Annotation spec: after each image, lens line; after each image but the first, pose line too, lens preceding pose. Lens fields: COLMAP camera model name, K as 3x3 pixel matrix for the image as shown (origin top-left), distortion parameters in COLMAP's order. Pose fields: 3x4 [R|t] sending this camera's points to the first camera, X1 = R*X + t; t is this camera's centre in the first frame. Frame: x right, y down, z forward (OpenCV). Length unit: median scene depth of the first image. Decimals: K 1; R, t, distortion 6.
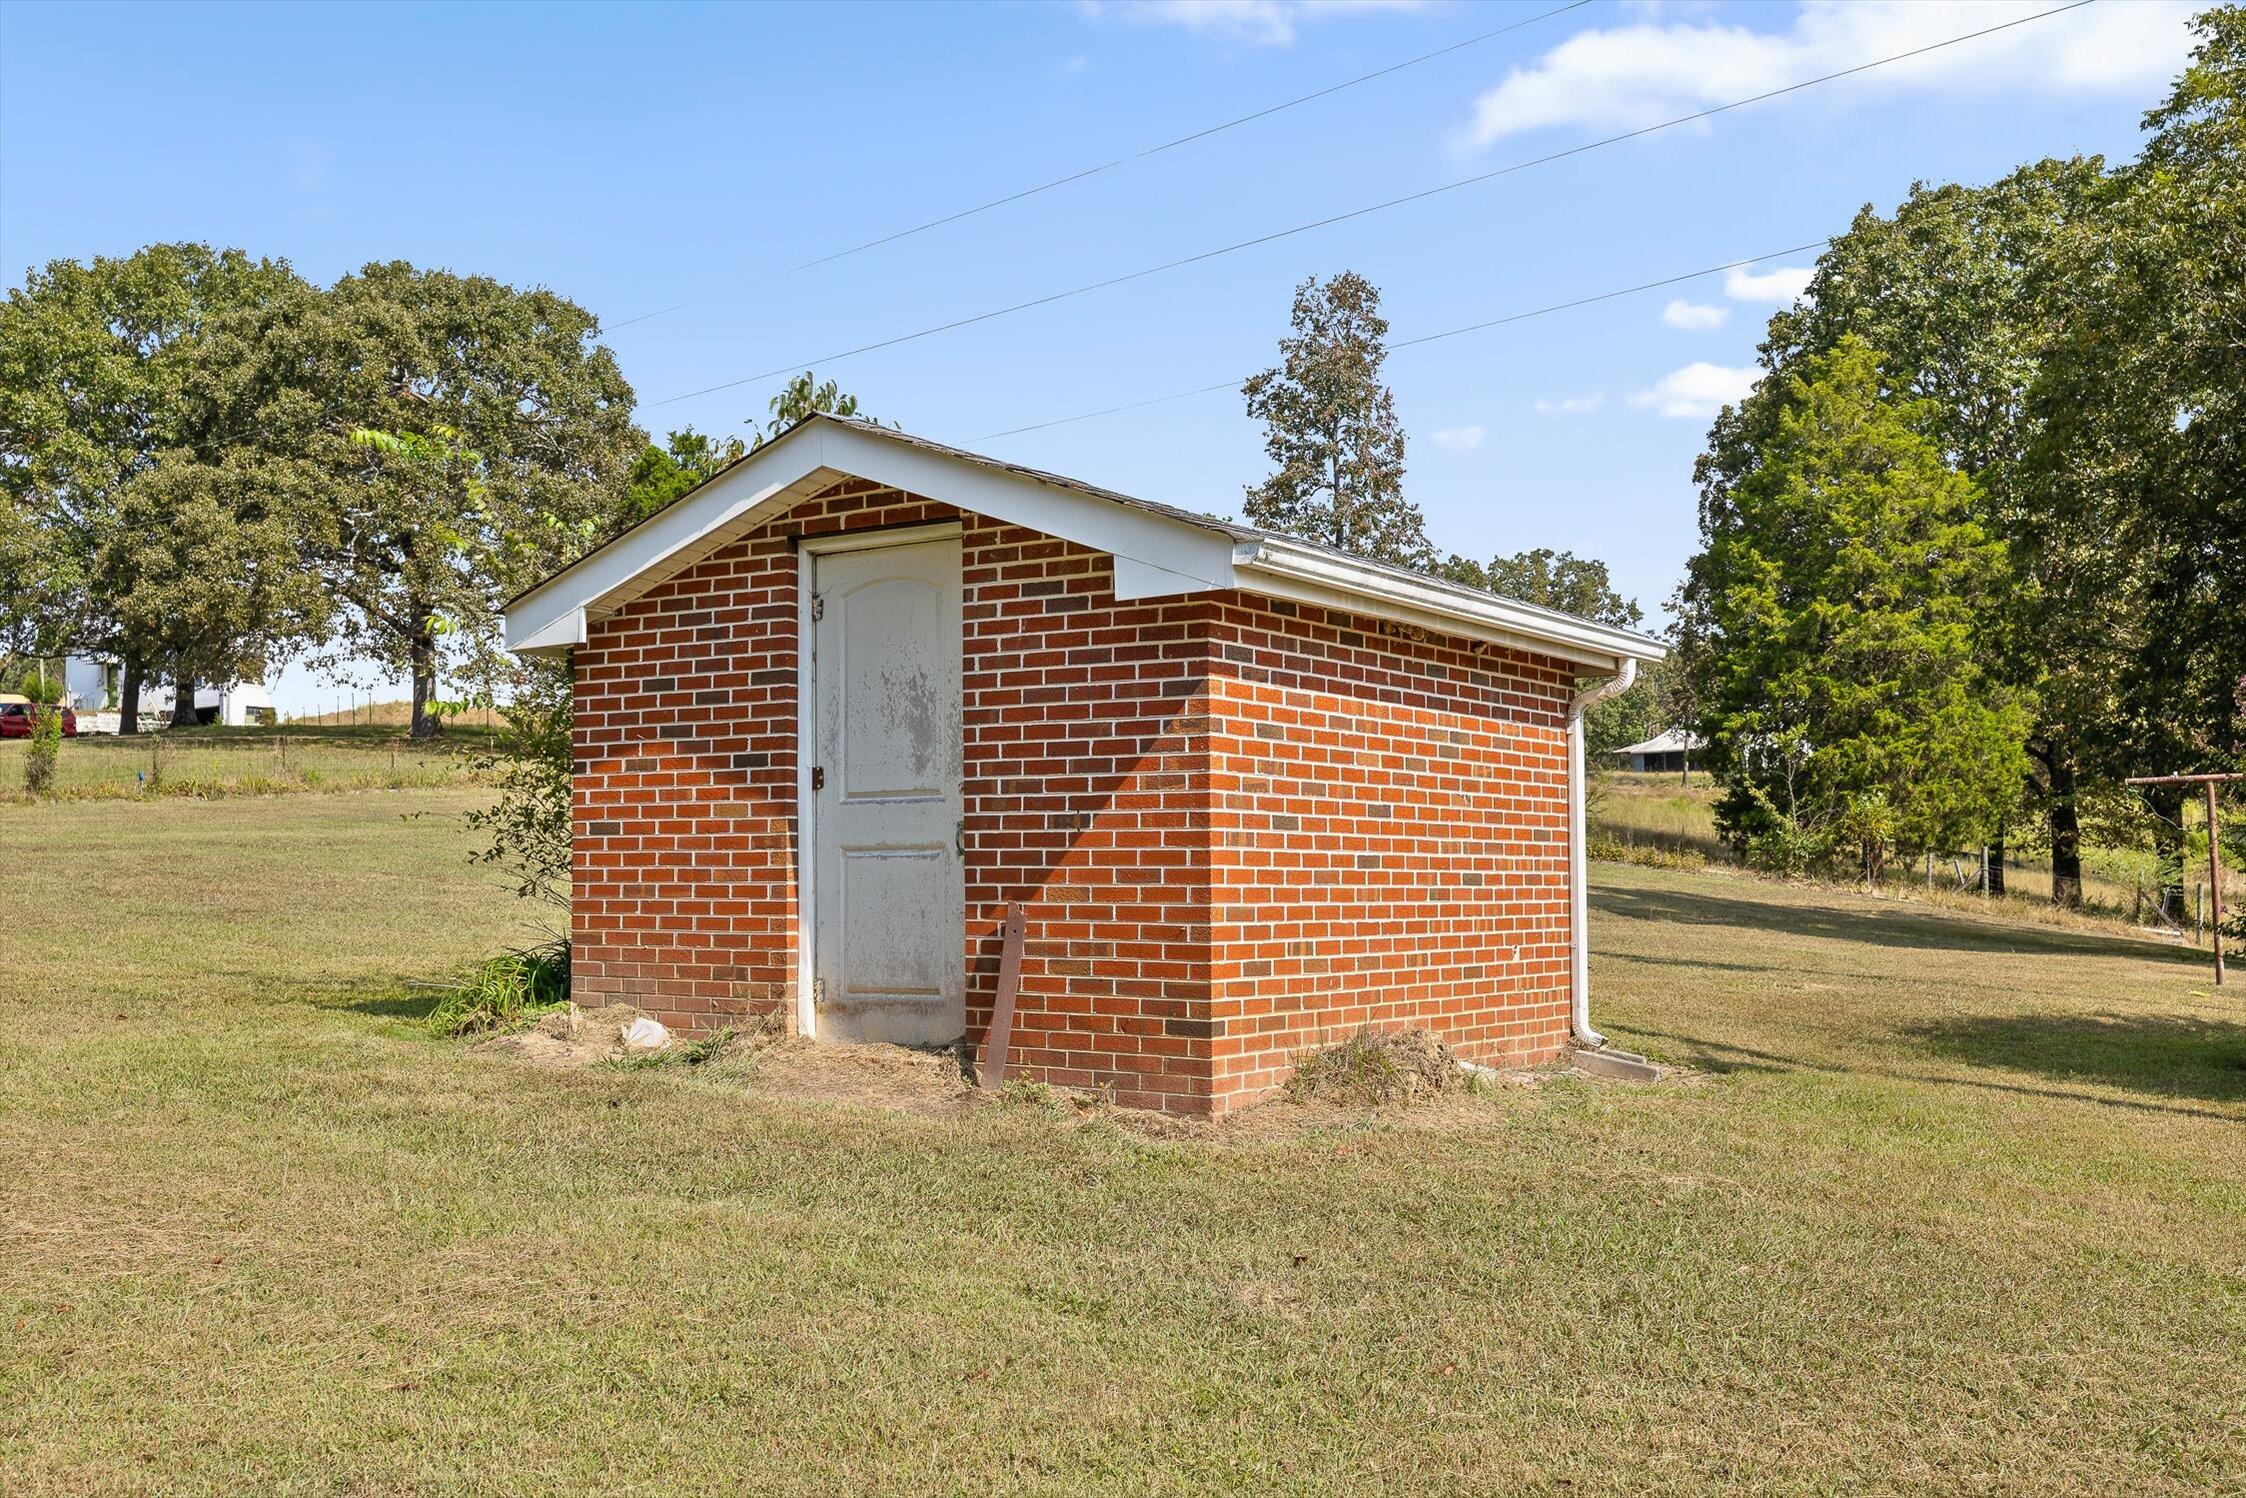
lens RADIAL K [[2178.2, 0, 1123.0], [0, 2178.2, 749.0], [0, 0, 1]] dist [-0.005253, 0.000510]
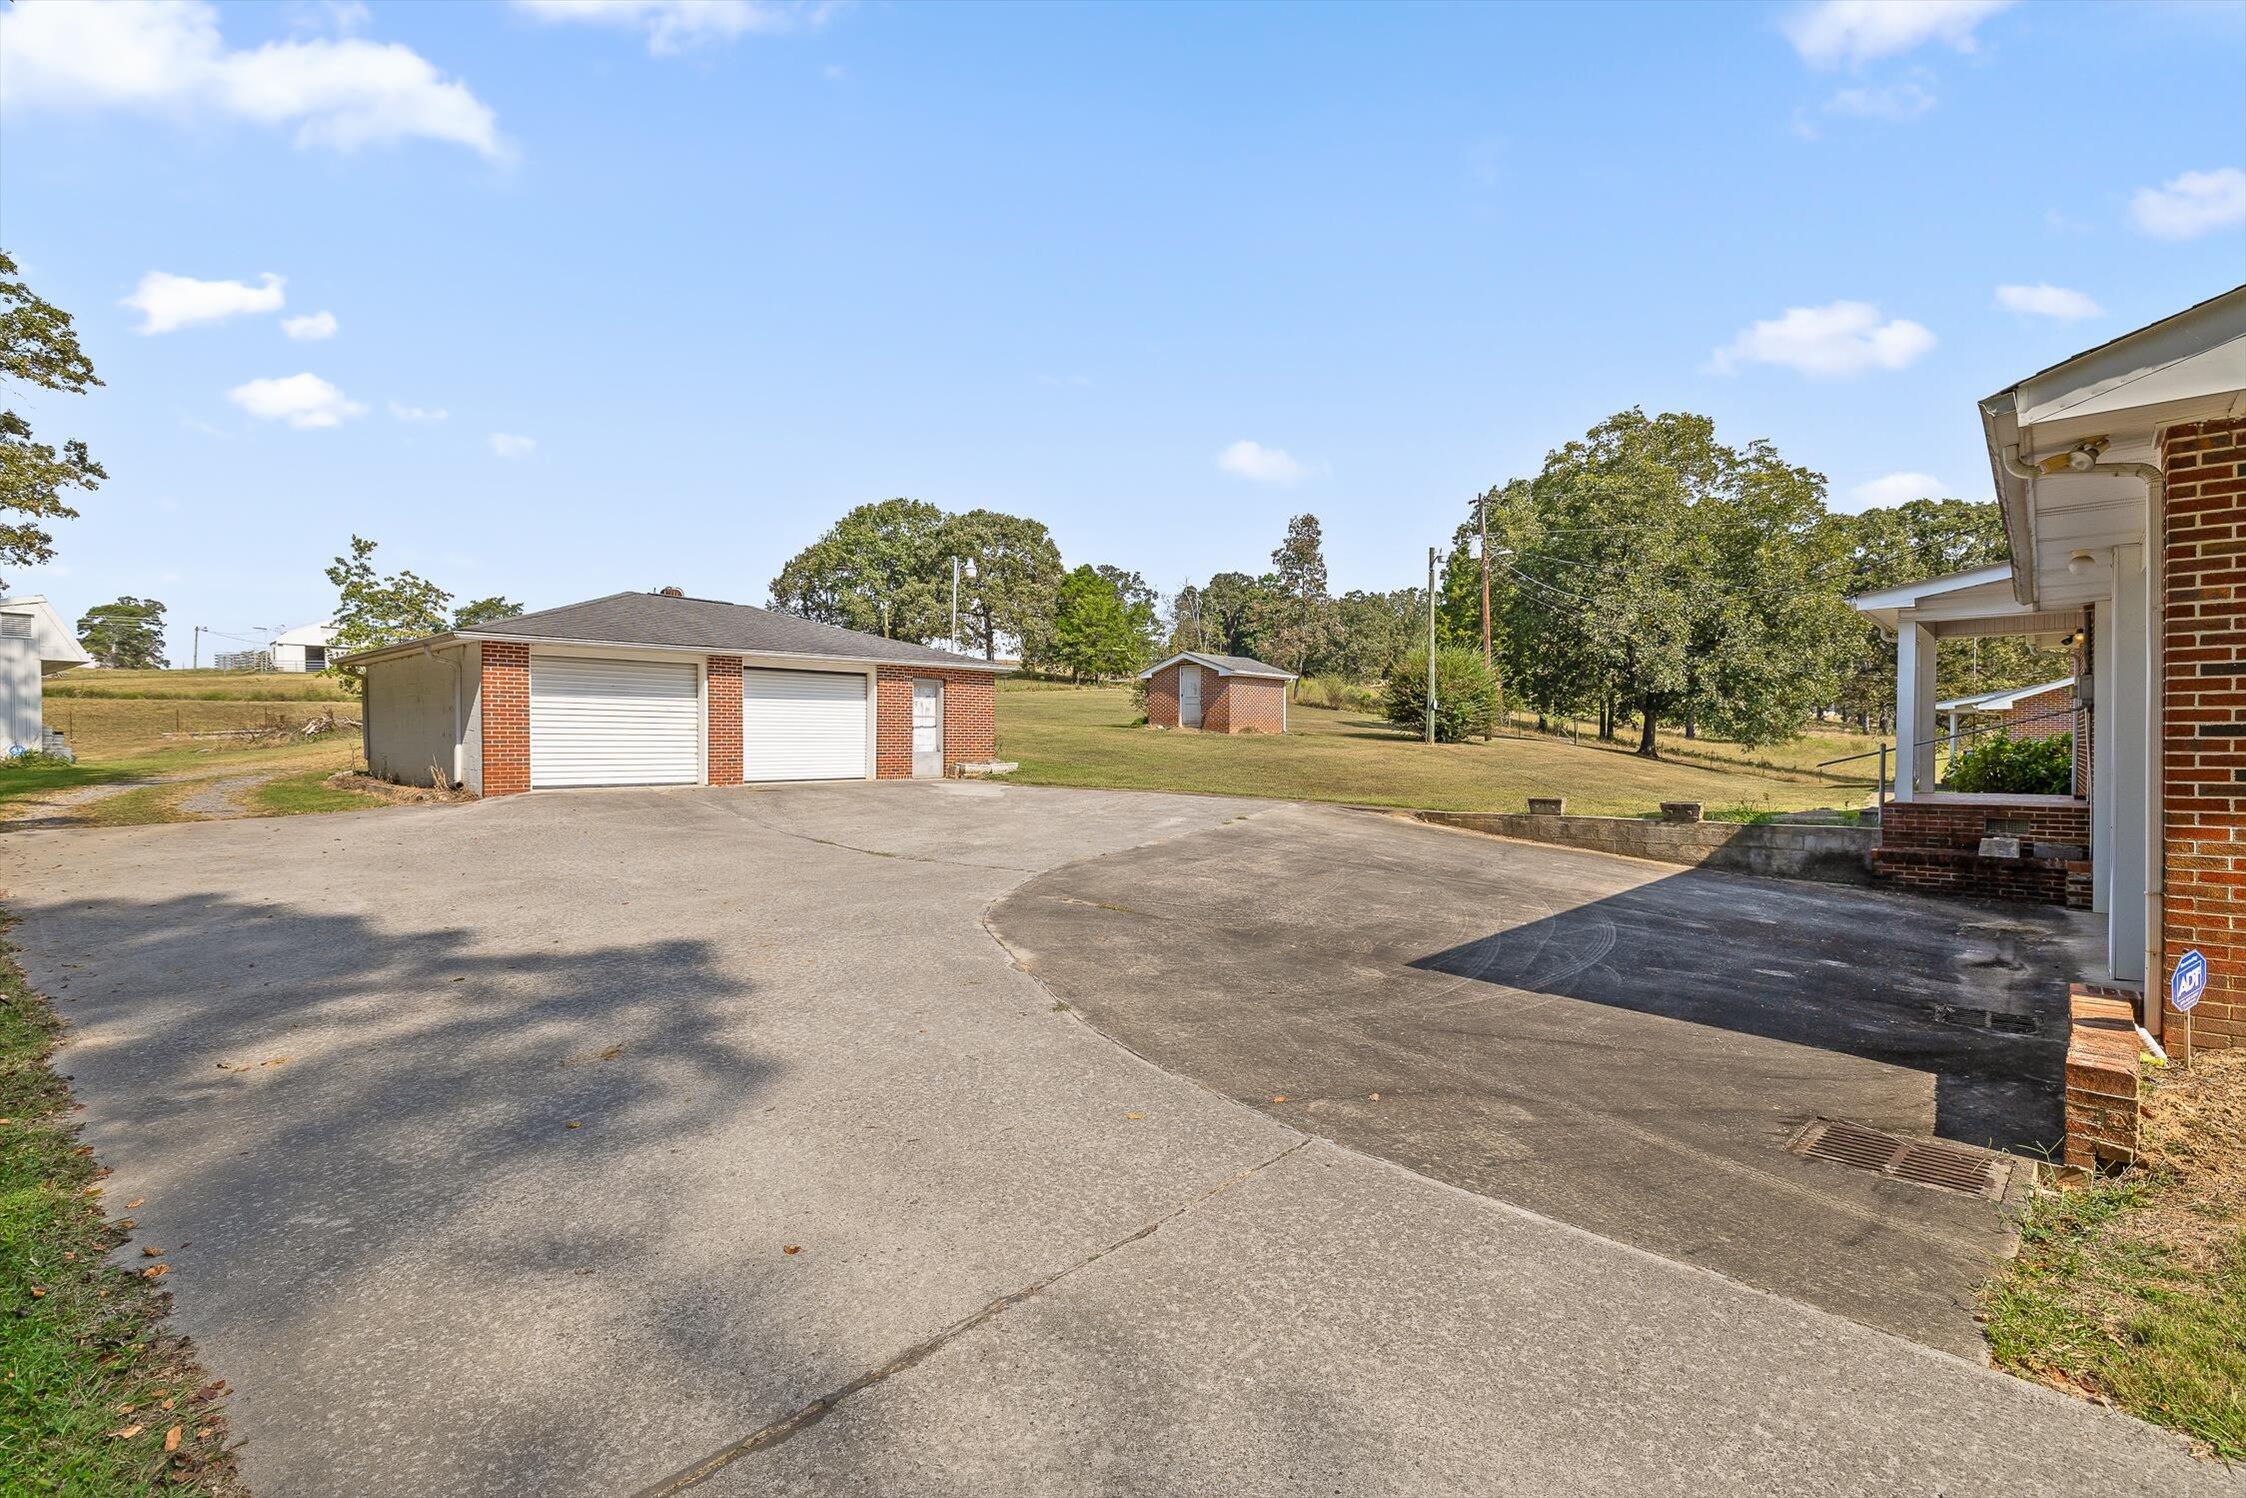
lens RADIAL K [[1048.4, 0, 1123.0], [0, 1048.4, 749.0], [0, 0, 1]] dist [-0.015412, 0.000311]
pose [[0.994241, 0.006822, -0.106954, 0.008942], [0.001411, 0.997052, 0.076714, -0.013041], [0.107162, -0.076423, 0.991300, -0.433158]]
